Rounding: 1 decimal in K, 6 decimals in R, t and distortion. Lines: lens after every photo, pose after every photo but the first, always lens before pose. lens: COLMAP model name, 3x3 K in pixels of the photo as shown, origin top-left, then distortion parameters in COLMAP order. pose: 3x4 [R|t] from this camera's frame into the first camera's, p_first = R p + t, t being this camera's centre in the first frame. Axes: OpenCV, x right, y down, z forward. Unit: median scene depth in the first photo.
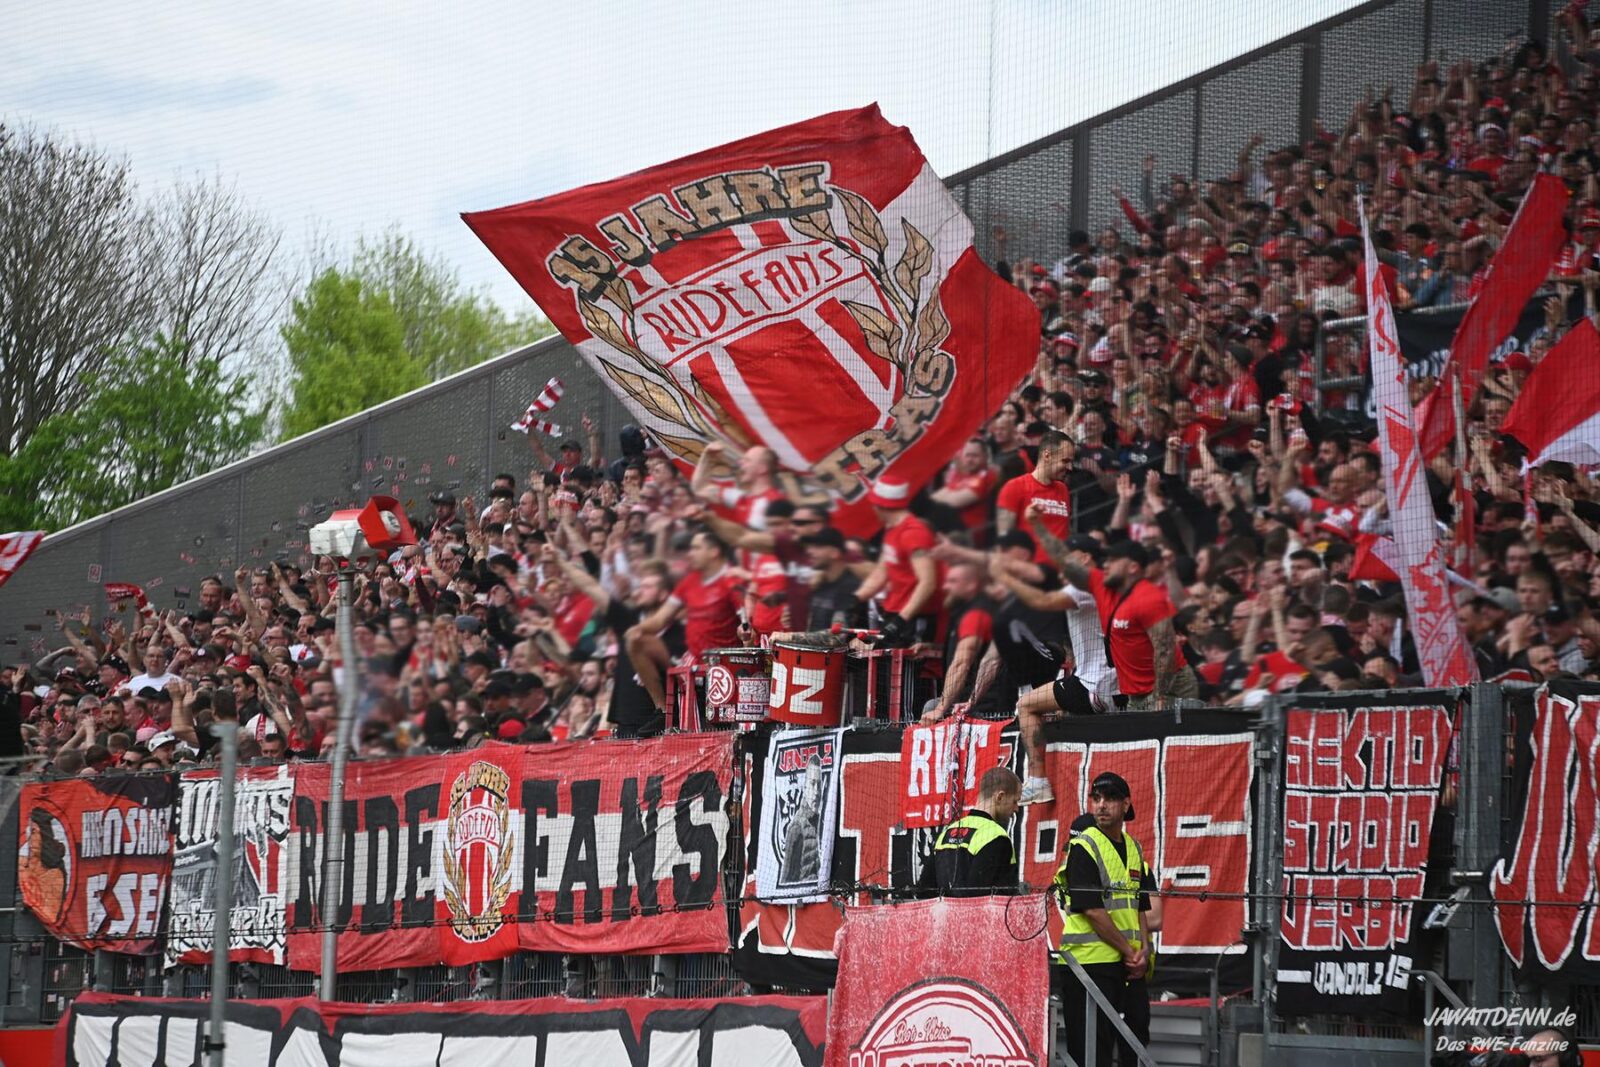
lens RADIAL K [[8316.5, 0, 801.0], [0, 8316.5, 583.8], [0, 0, 1]] dist [2.654685, 5.741938]
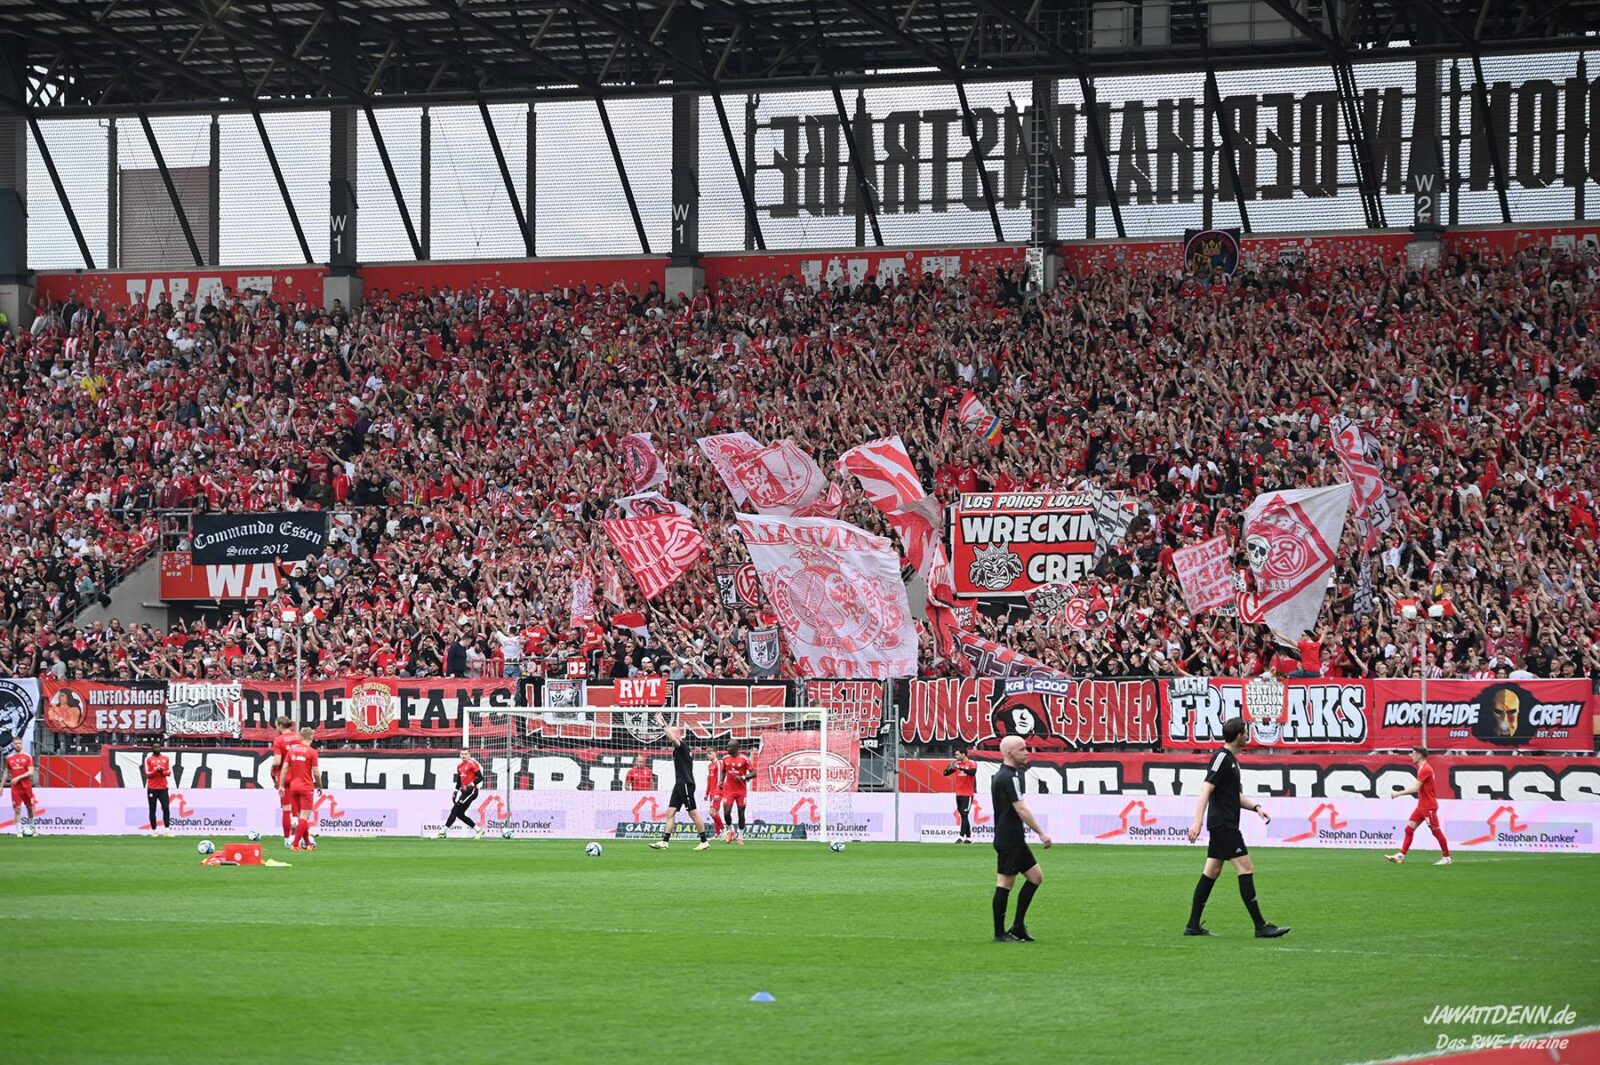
lens RADIAL K [[4157.1, 0, 800.0], [0, 4157.1, 532.5], [0, 0, 1]] dist [0.241023, 0.966888]
pose [[0.814349, 0.006704, 0.580336, -0.944369], [-0.017317, 0.999769, 0.012751, -0.070175], [-0.580117, -0.020433, 0.814277, -0.564191]]
